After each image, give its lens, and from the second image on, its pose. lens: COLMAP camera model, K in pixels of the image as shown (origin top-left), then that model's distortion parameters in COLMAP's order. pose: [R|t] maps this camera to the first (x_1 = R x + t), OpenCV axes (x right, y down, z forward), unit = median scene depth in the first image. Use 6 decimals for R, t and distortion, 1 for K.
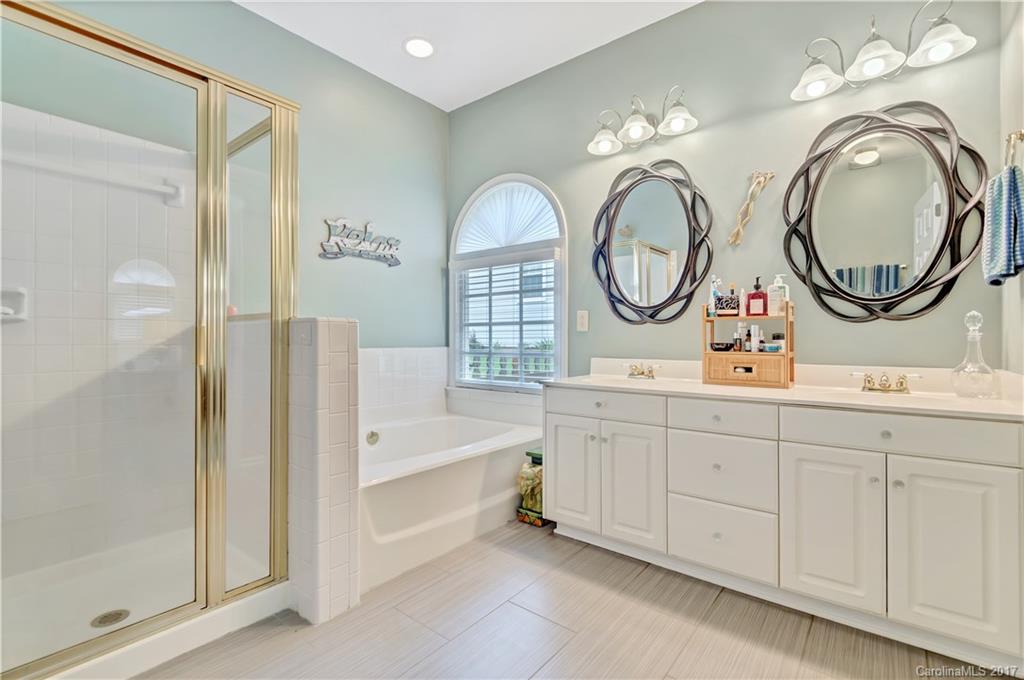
lens RADIAL K [[463.0, 0, 504.6], [0, 463.0, 336.3], [0, 0, 1]] dist [0.001036, 0.000362]
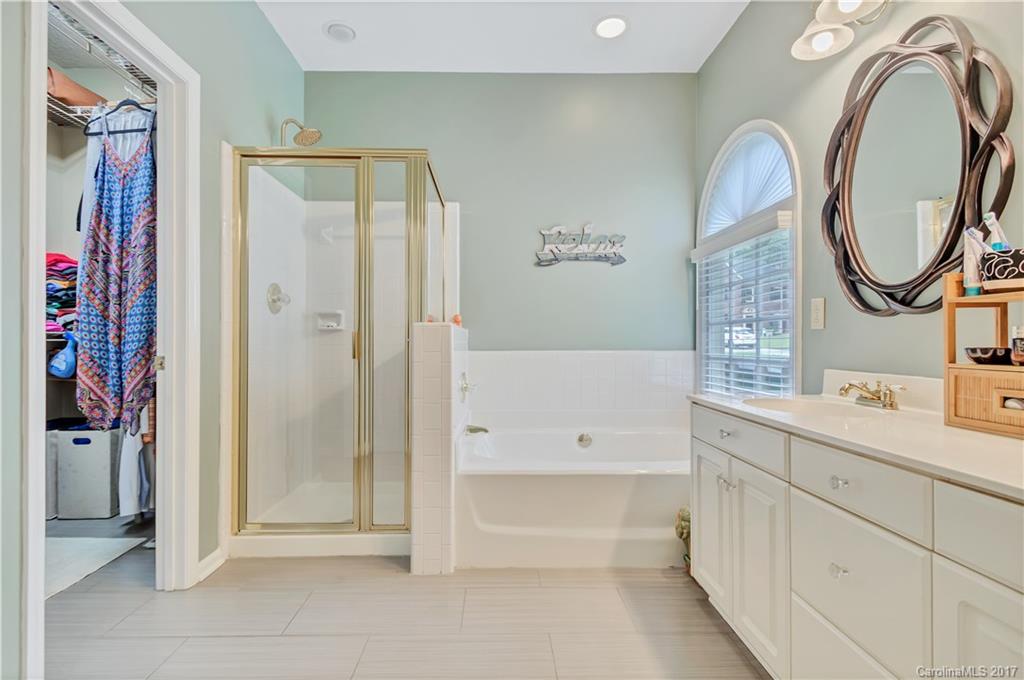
lens RADIAL K [[489.6, 0, 512.0], [0, 489.6, 340.0], [0, 0, 1]] dist [0.002193, -0.000171]
pose [[0.642465, -0.003643, -0.766306, 0.461666], [0.004385, 0.999990, -0.001077, 0.003738], [0.766302, -0.002668, 0.642475, 0.226692]]
